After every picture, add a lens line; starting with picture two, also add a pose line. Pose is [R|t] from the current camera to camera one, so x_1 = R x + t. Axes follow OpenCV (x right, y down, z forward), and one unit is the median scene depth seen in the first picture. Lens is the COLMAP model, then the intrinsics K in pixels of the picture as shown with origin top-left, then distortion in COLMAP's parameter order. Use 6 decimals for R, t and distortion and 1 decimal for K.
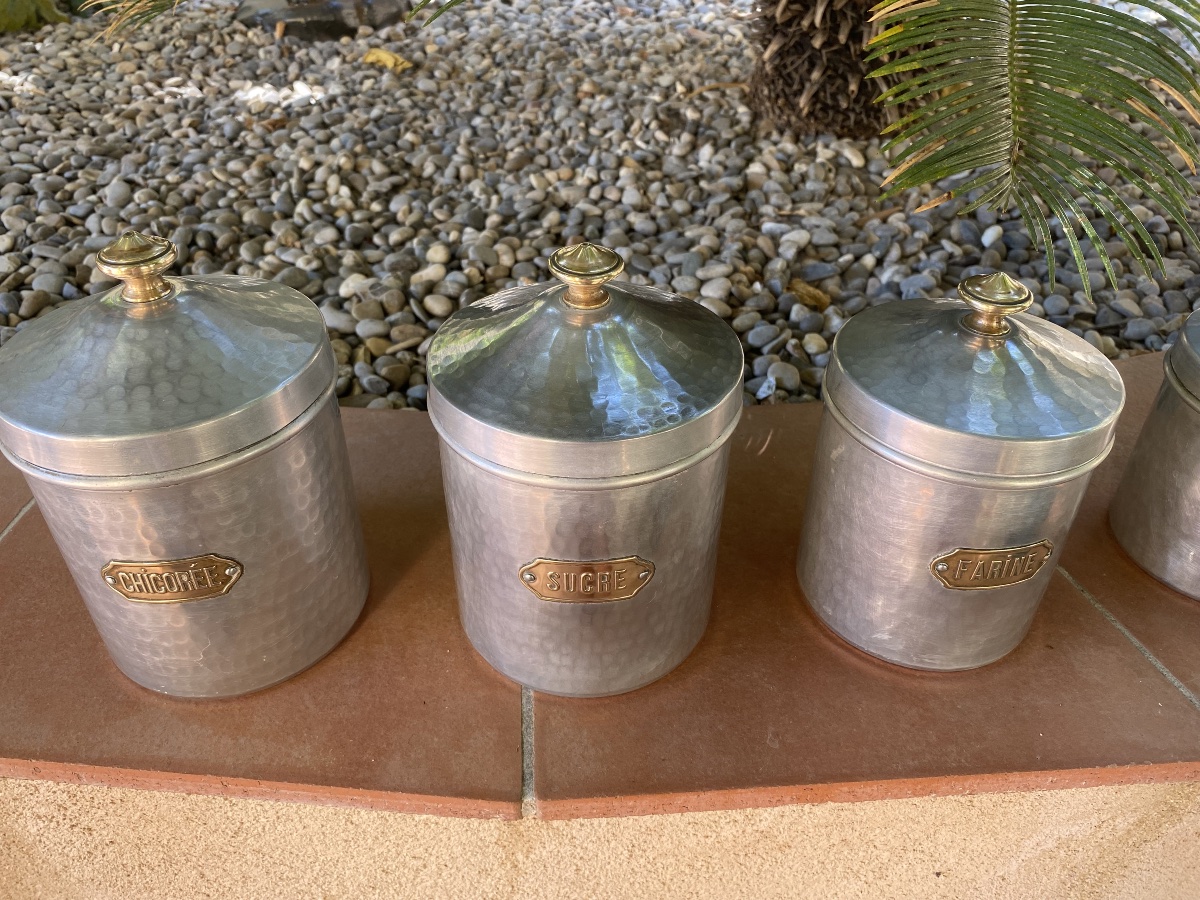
lens RADIAL K [[924.9, 0, 590.3], [0, 924.9, 450.7], [0, 0, 1]] dist [-0.012290, 0.008628]
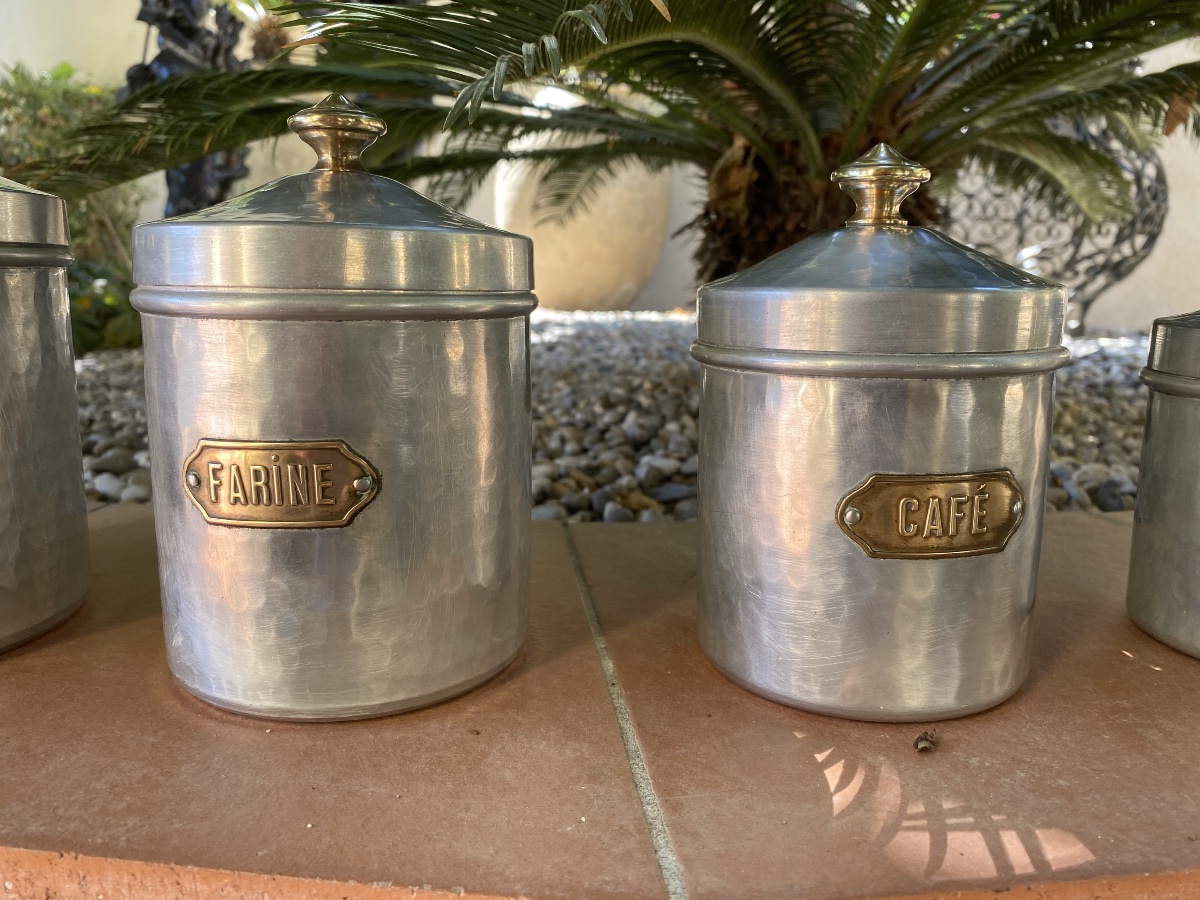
lens RADIAL K [[924.9, 0, 592.6], [0, 924.9, 474.3], [0, 0, 1]] dist [-0.012290, 0.008628]
pose [[0.982723, 0.046775, -0.179072, 0.269495], [-0.116049, 0.909440, -0.399313, 0.115836], [0.144178, 0.413195, 0.899156, 0.173564]]
